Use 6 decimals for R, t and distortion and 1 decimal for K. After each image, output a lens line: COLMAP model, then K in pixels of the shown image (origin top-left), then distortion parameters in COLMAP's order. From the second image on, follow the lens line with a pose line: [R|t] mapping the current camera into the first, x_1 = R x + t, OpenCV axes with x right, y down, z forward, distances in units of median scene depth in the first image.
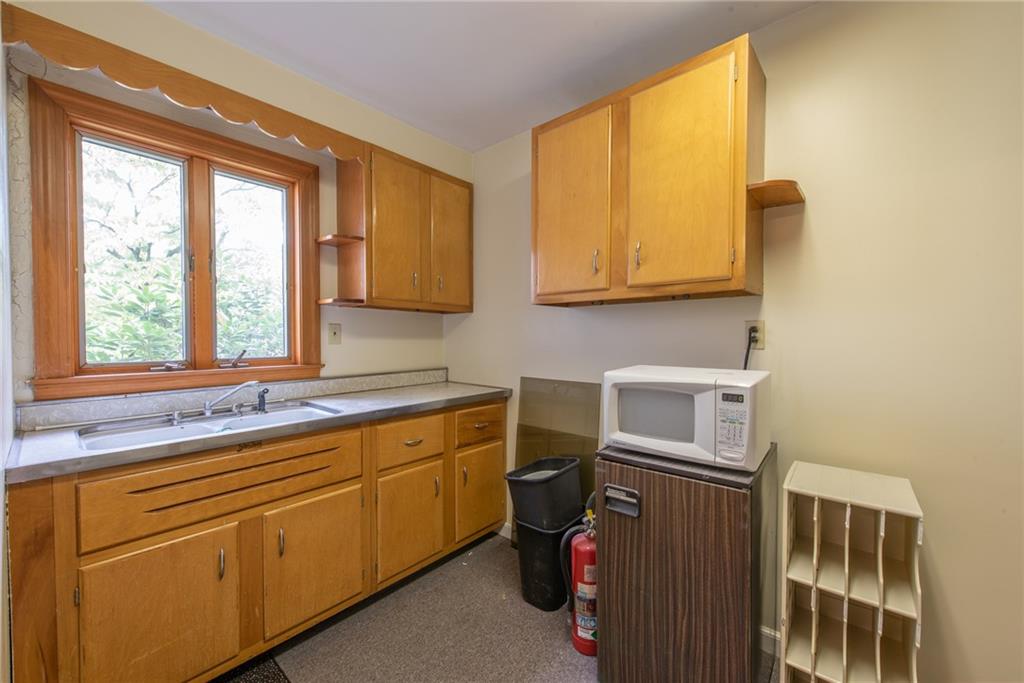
lens RADIAL K [[400.9, 0, 514.8], [0, 400.9, 344.2], [0, 0, 1]] dist [0.010280, -0.002488]
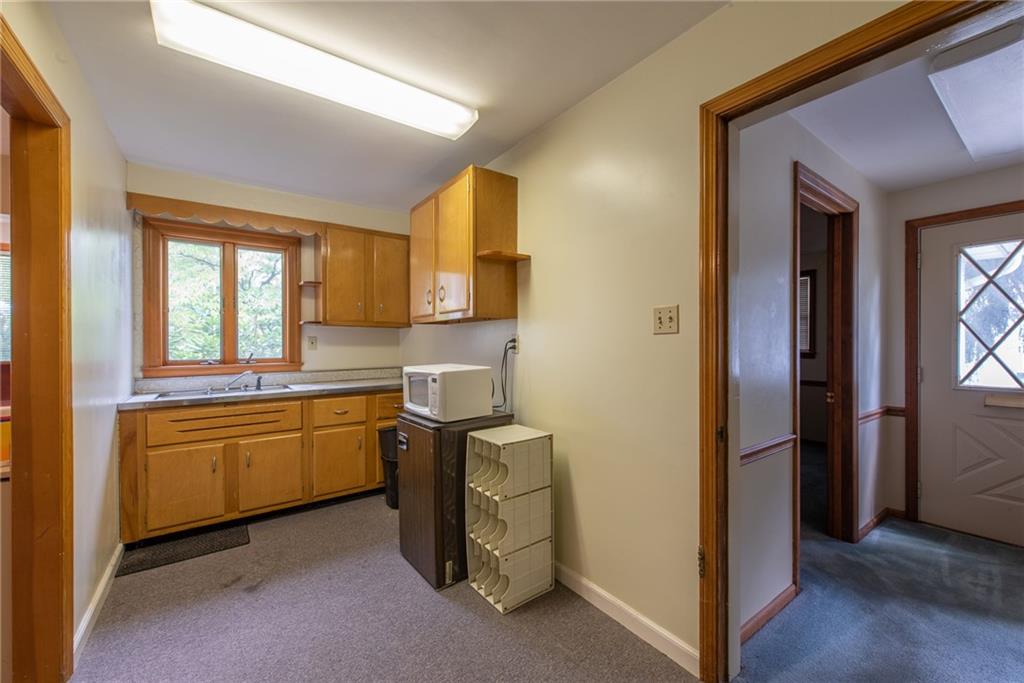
lens RADIAL K [[400.9, 0, 513.7], [0, 400.9, 344.3], [0, 0, 1]] dist [0.010280, -0.002488]
pose [[0.974727, -0.002188, -0.223389, 0.838960], [-0.000878, 0.999907, -0.013625, -0.001310], [0.223398, 0.013477, 0.974634, -0.428855]]
